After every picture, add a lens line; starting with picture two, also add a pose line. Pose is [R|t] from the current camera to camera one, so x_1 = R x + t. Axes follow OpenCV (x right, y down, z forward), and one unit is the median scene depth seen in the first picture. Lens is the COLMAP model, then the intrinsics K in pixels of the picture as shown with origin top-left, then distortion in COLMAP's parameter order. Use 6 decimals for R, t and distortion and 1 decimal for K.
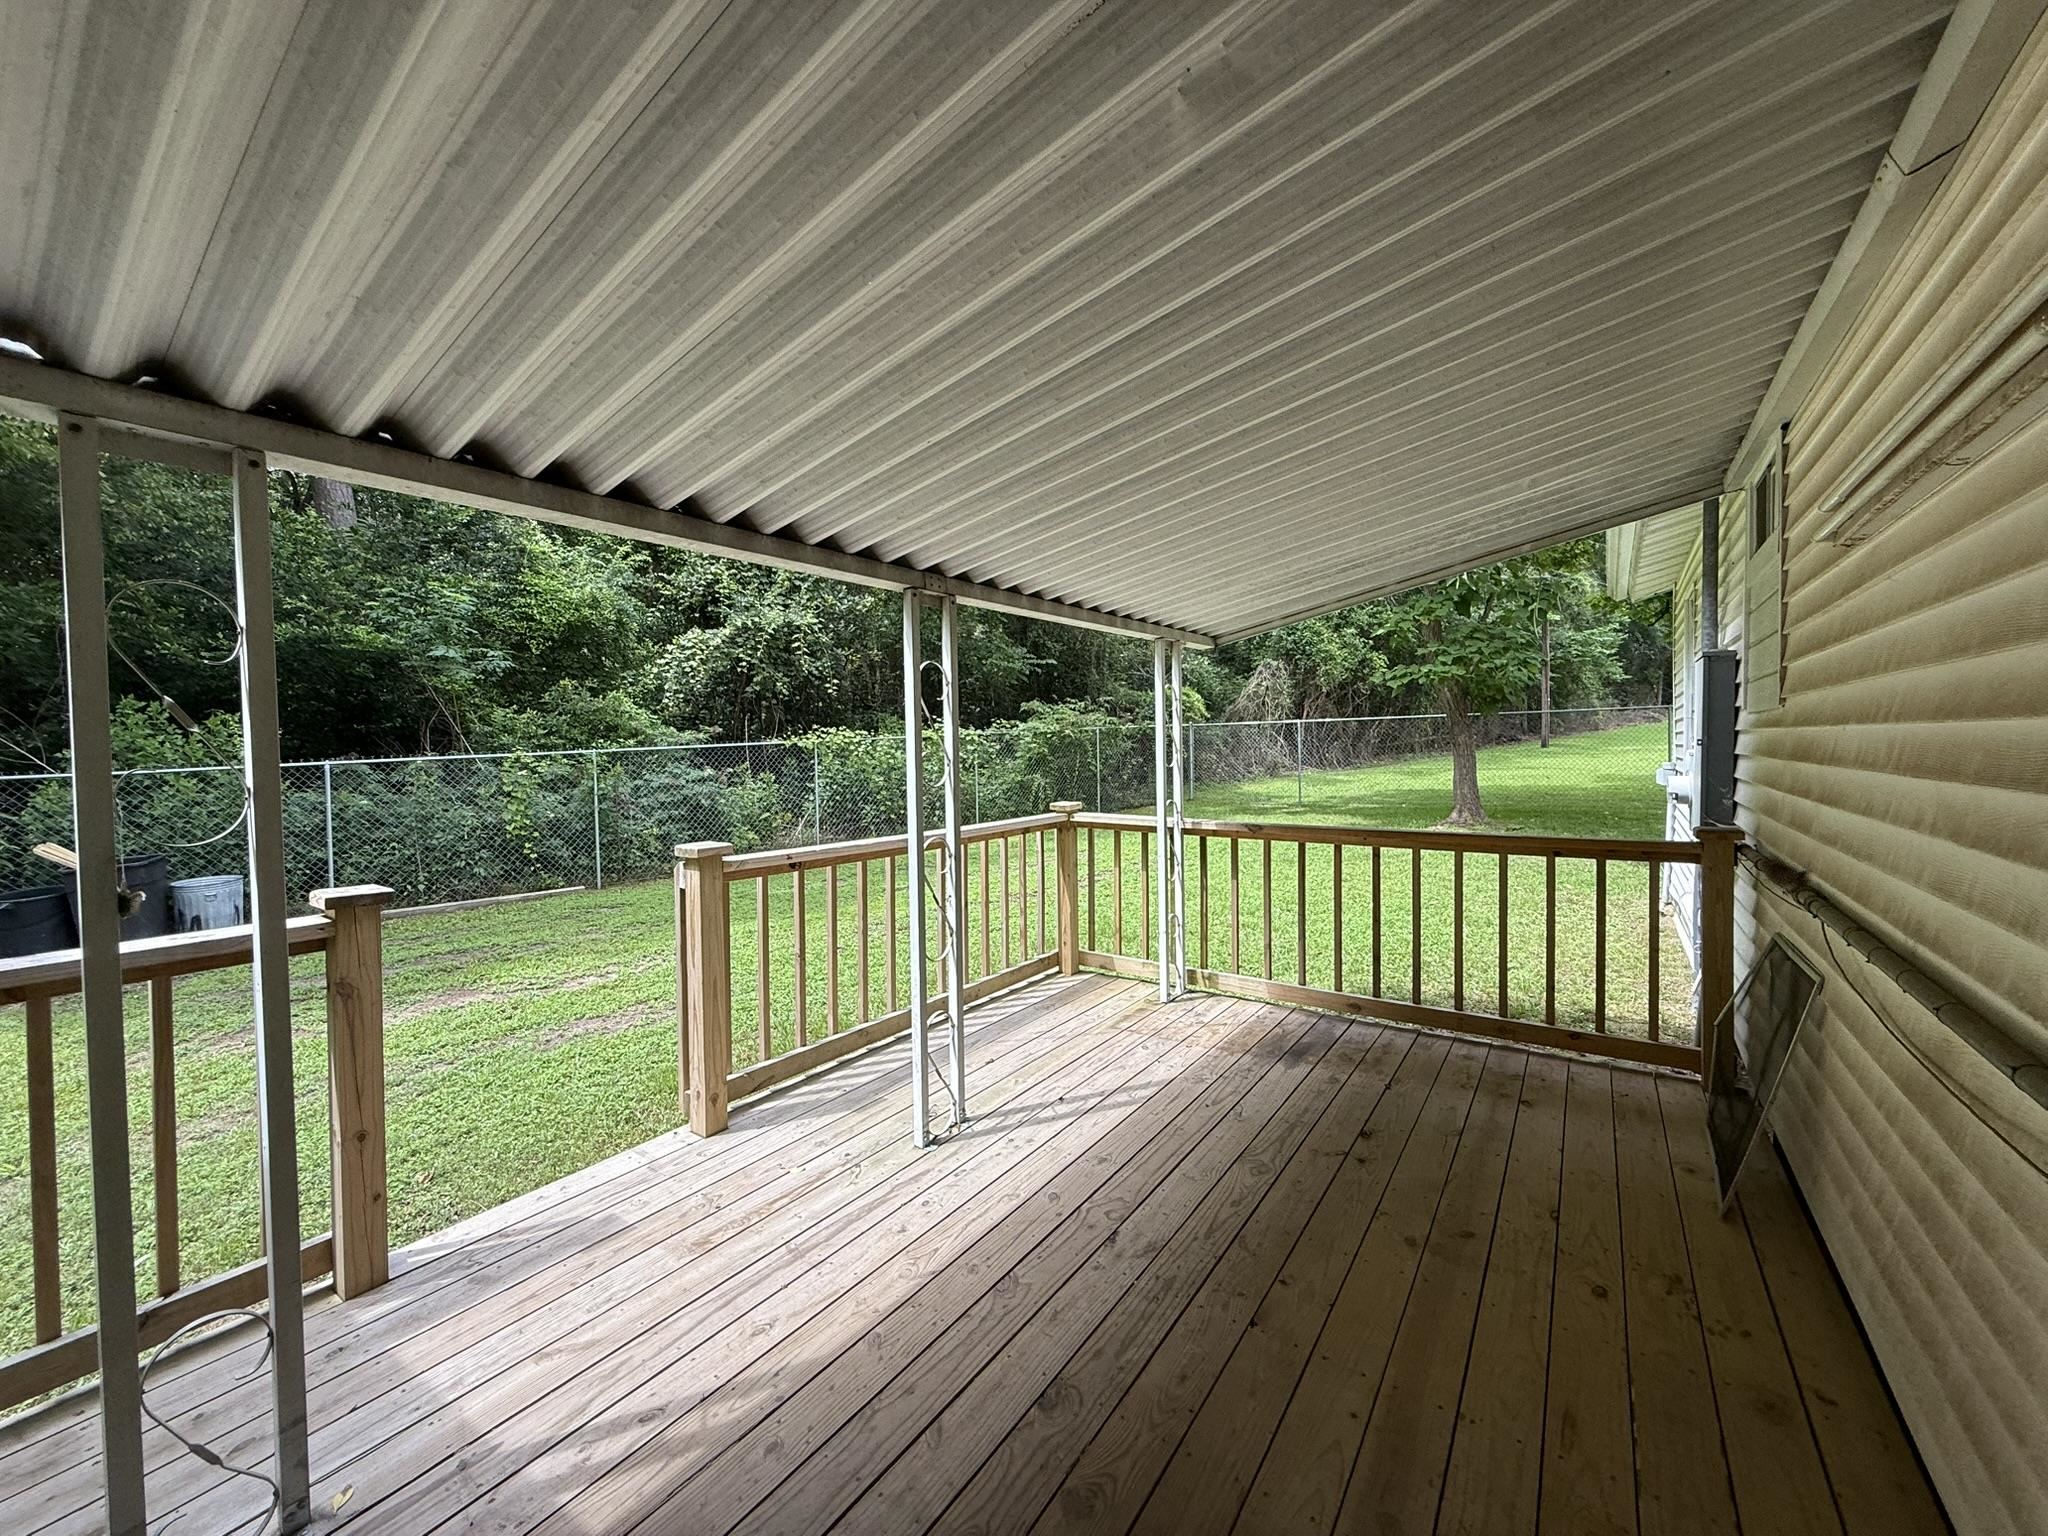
lens RADIAL K [[815.7, 0, 1015.0], [0, 815.7, 767.7], [0, 0, 1]] dist [0.001103, 0.000003]
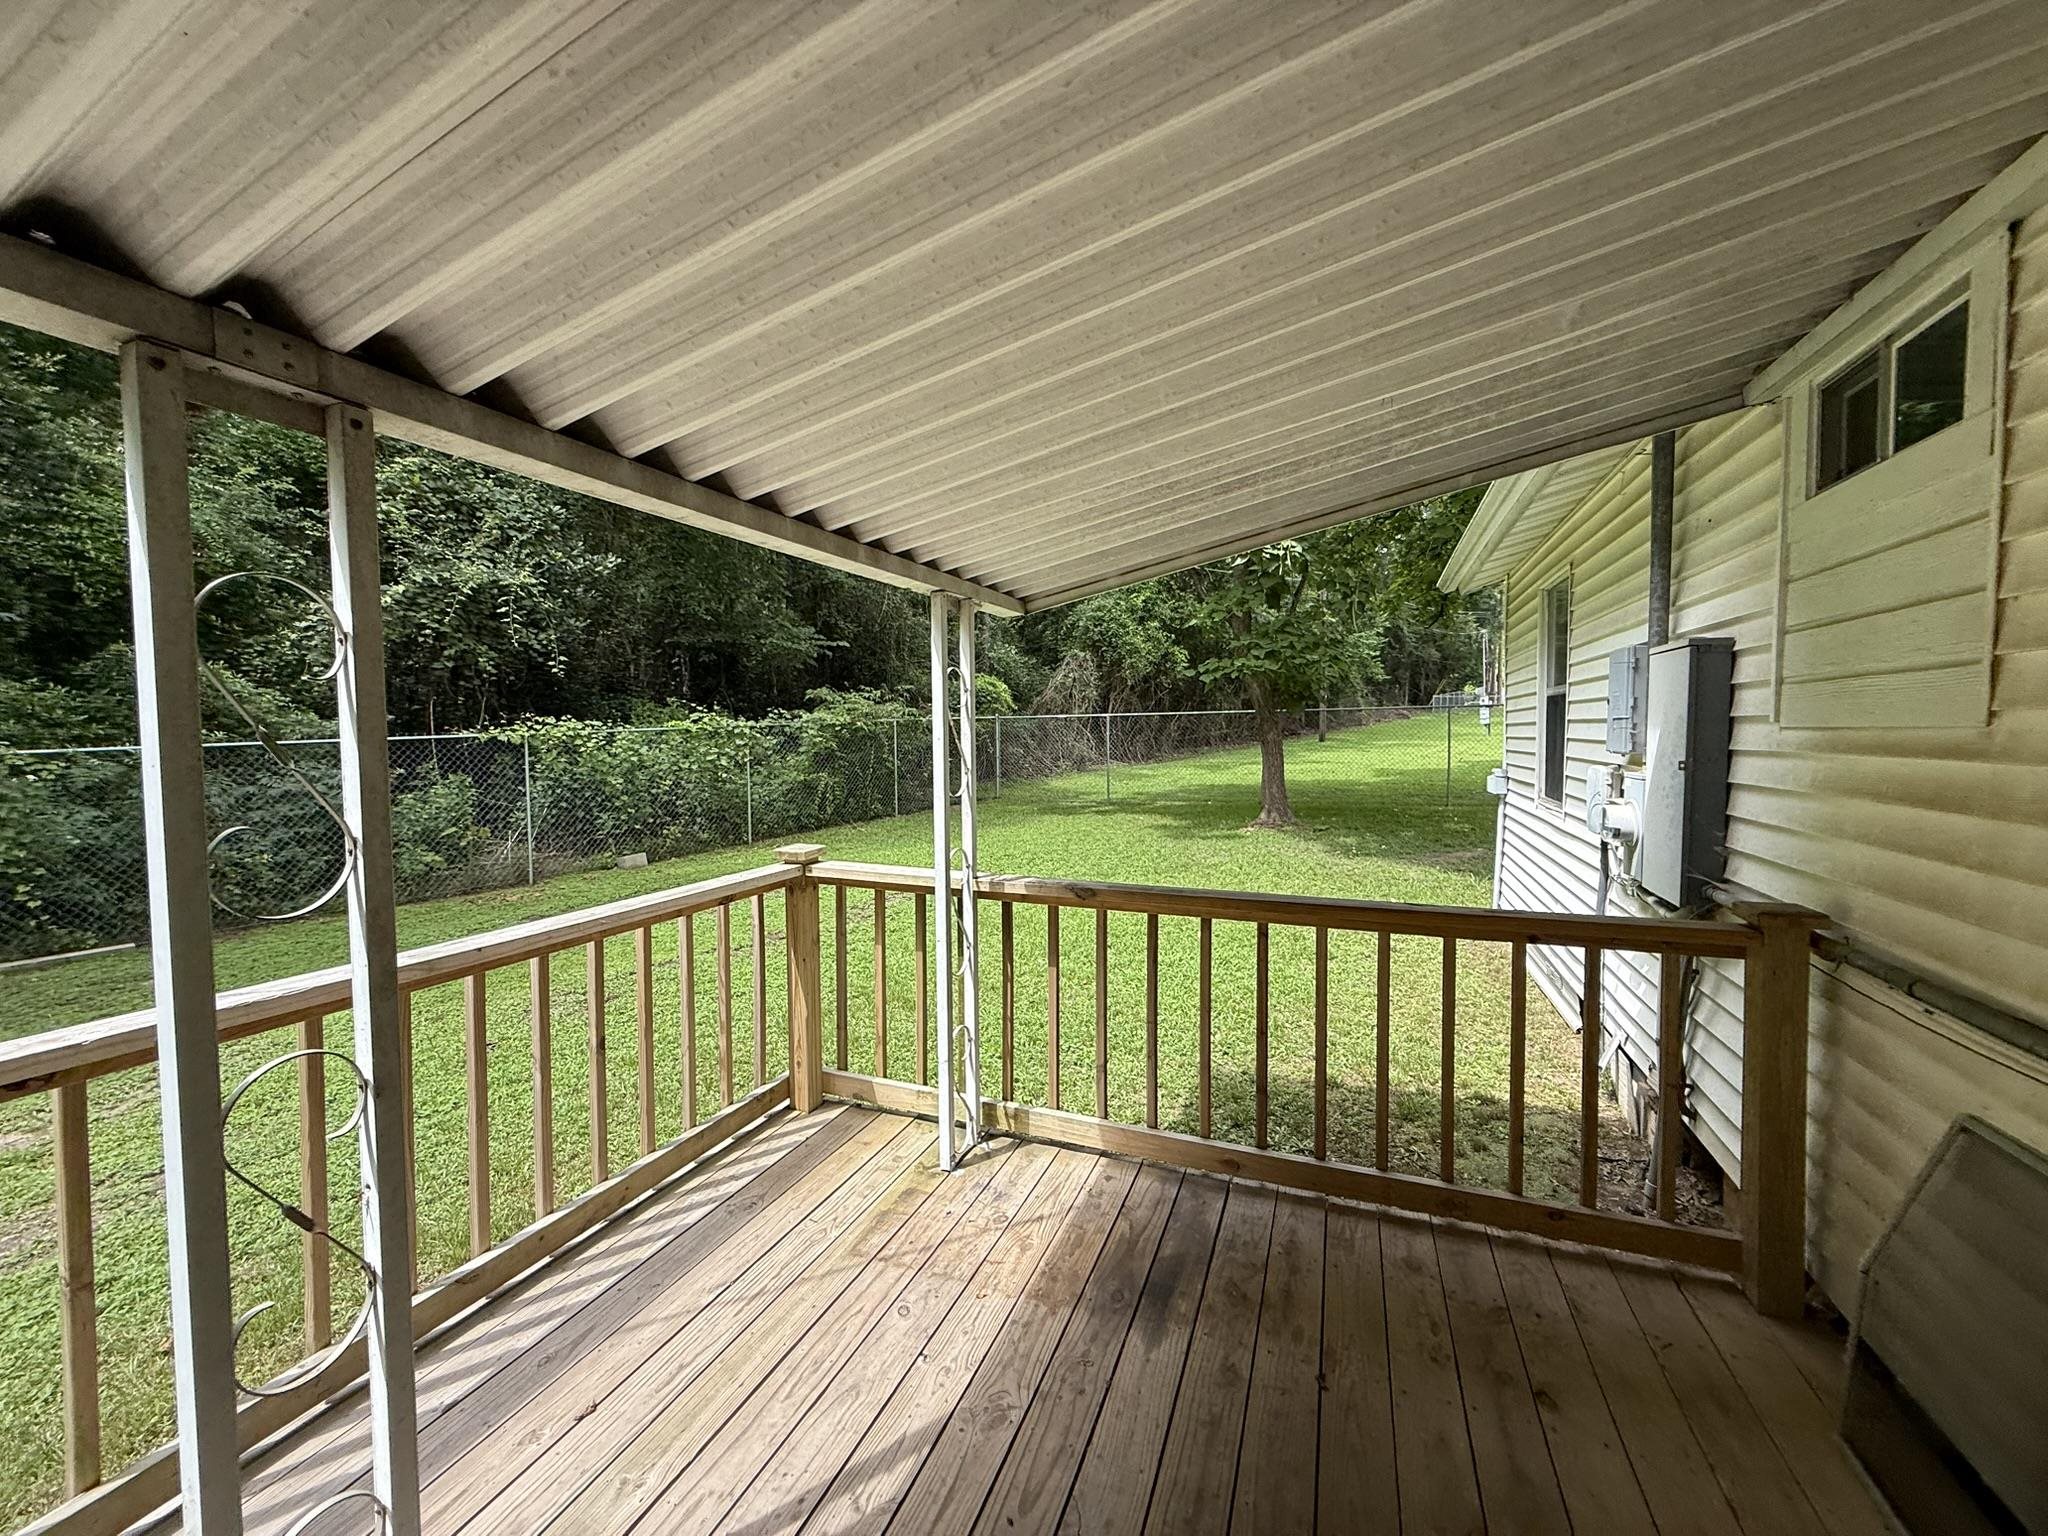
lens RADIAL K [[815.7, 0, 1026.9], [0, 815.7, 766.6], [0, 0, 1]] dist [0.001103, 0.000003]
pose [[0.969782, -0.002703, 0.243958, 0.032264], [-0.000326, 0.999923, 0.012376, -0.011692], [-0.243972, -0.012081, 0.969707, 0.134591]]
